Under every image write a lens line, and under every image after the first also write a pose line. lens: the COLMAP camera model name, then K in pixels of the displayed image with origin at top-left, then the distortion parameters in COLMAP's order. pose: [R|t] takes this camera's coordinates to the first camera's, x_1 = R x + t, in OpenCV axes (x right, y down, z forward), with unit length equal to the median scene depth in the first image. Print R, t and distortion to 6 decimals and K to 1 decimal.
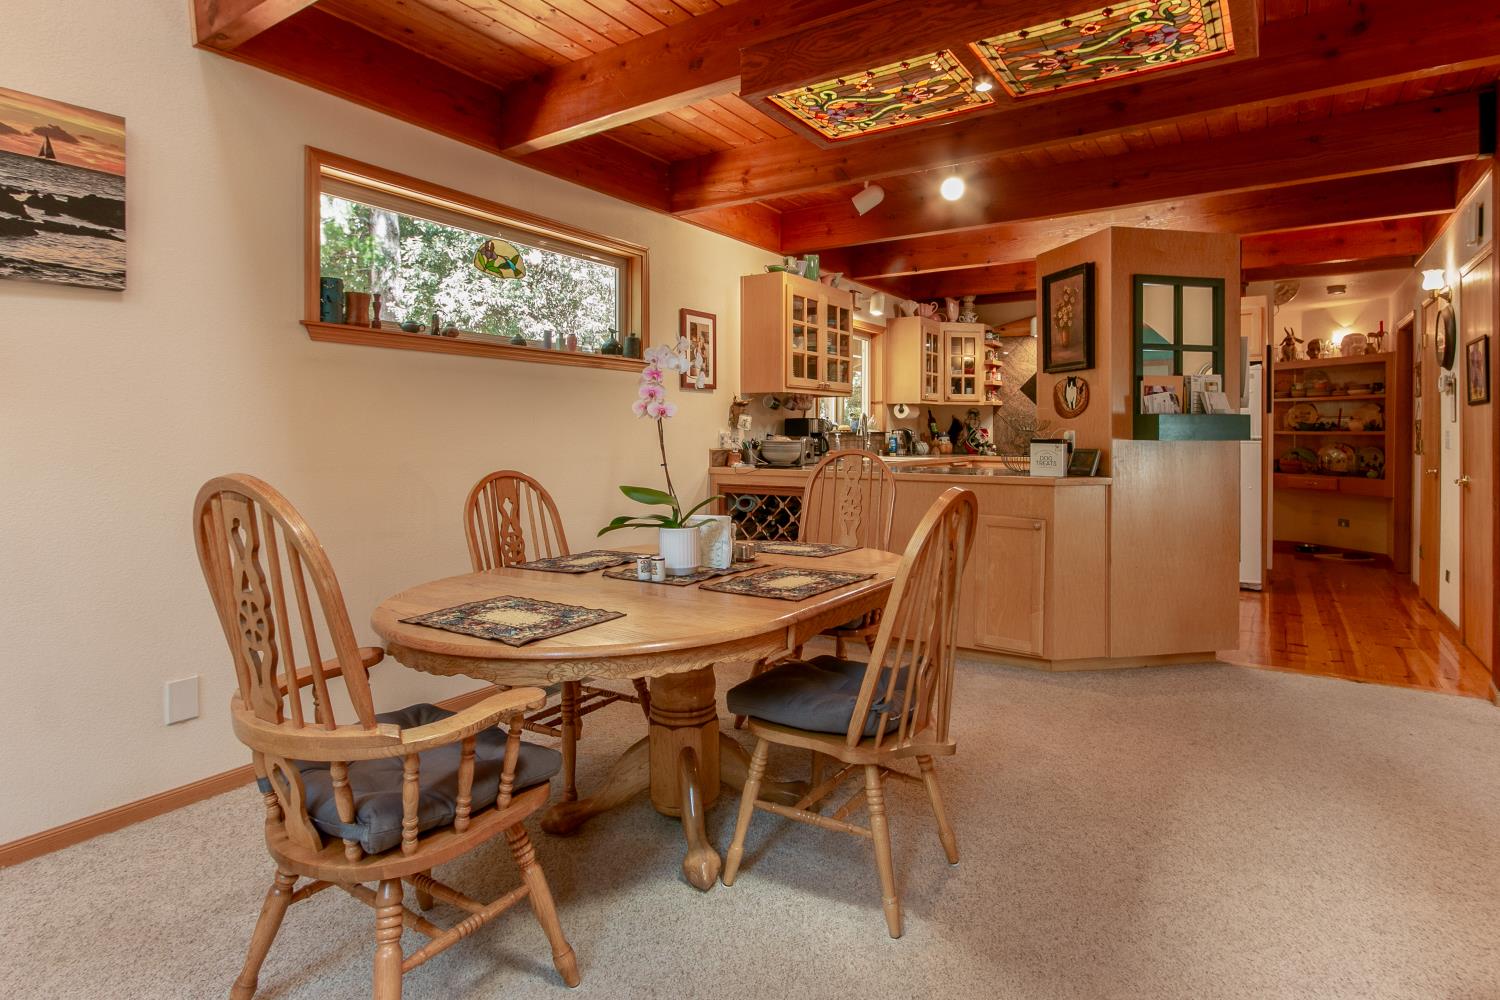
lens RADIAL K [[833.2, 0, 740.9], [0, 833.2, 432.6], [0, 0, 1]] dist [0.000728, -0.001270]
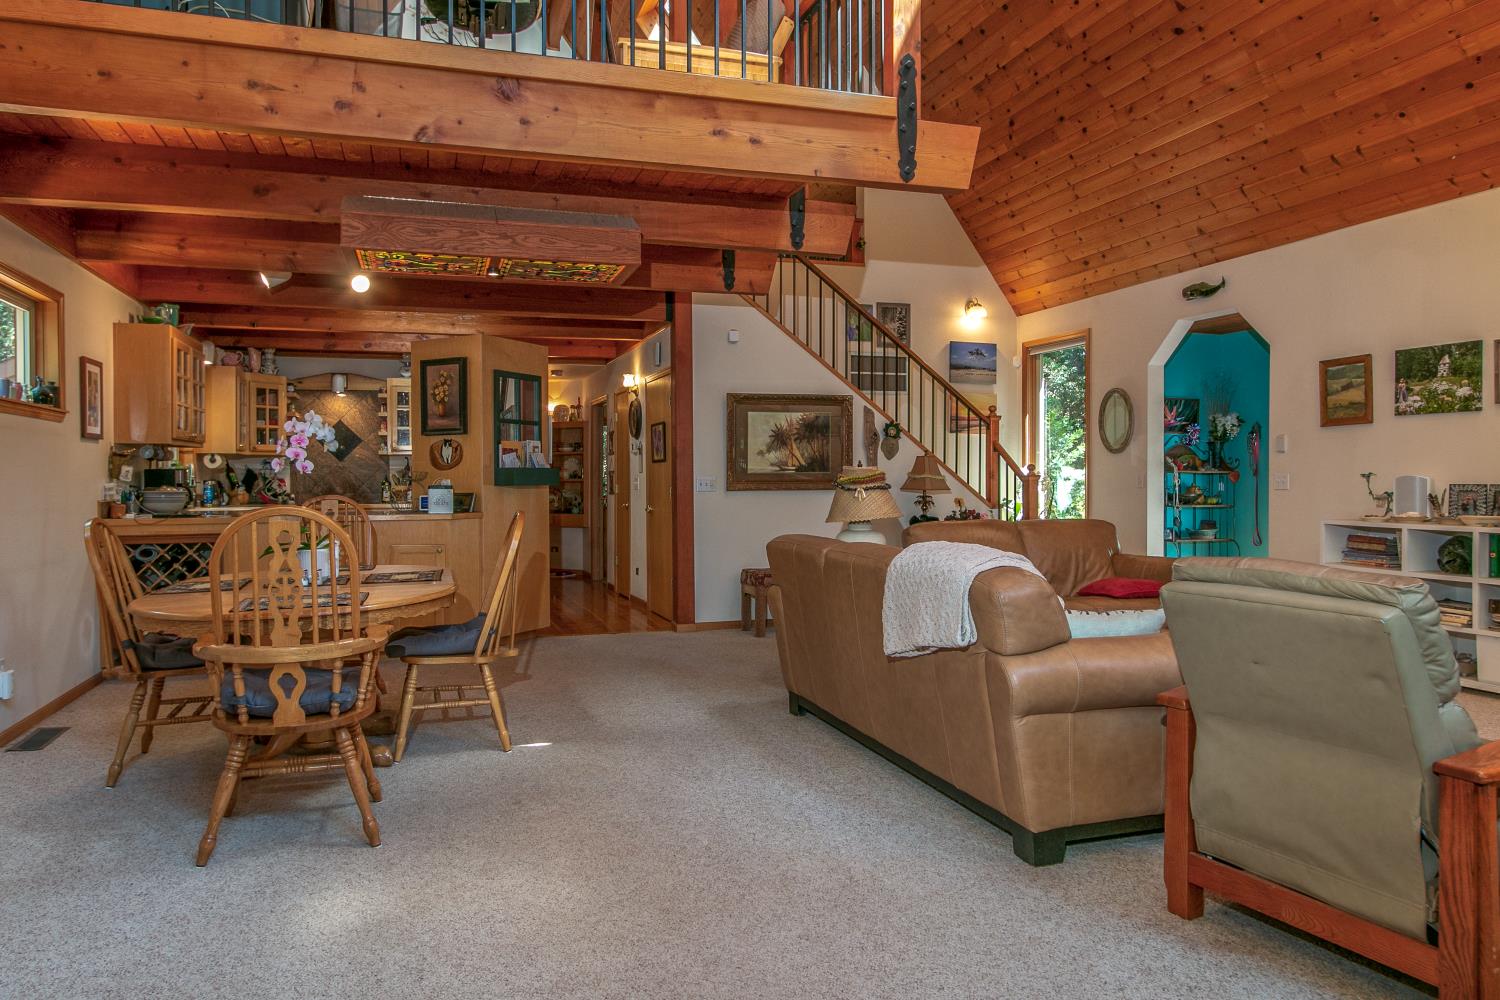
lens RADIAL K [[979.4, 0, 747.3], [0, 979.4, 494.6], [0, 0, 1]] dist [0.003187, 0.001051]
pose [[0.622058, -0.017761, 0.782770, -0.481910], [0.007668, 0.999833, 0.016592, -0.000690], [-0.782934, -0.004319, 0.622090, -0.317822]]
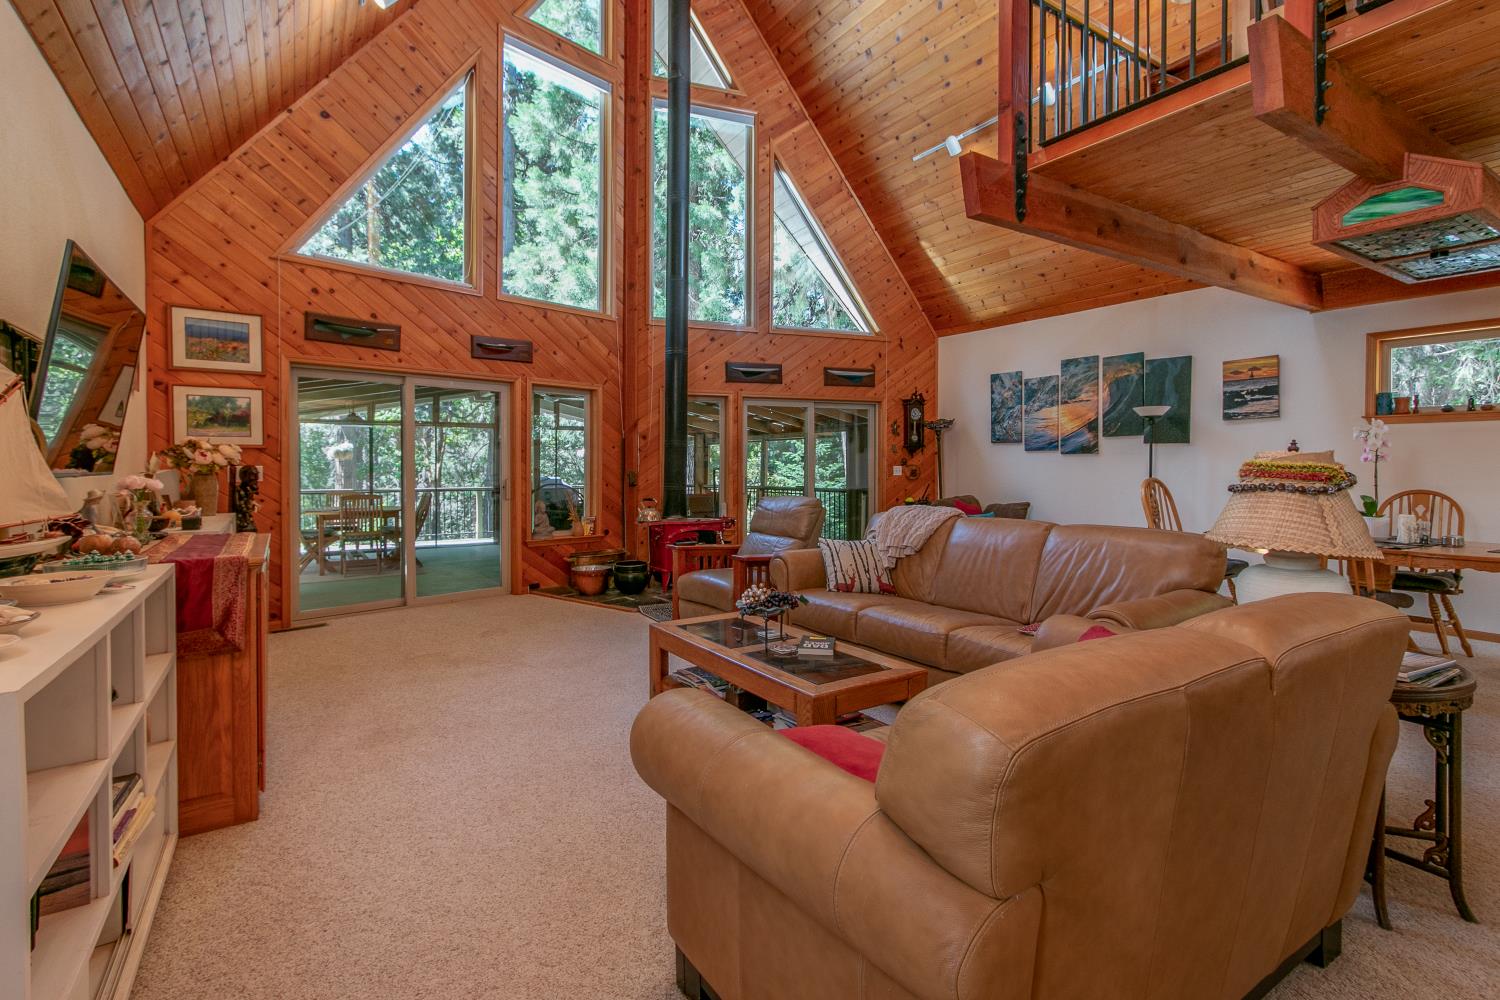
lens RADIAL K [[706.3, 0, 740.3], [0, 706.3, 470.2], [0, 0, 1]] dist [0.000140, 0.000026]
pose [[-0.415152, 0.006682, -0.909727, 0.977009], [0.000544, 0.999975, 0.007097, -0.003796], [0.909752, 0.002451, -0.415145, 0.154404]]
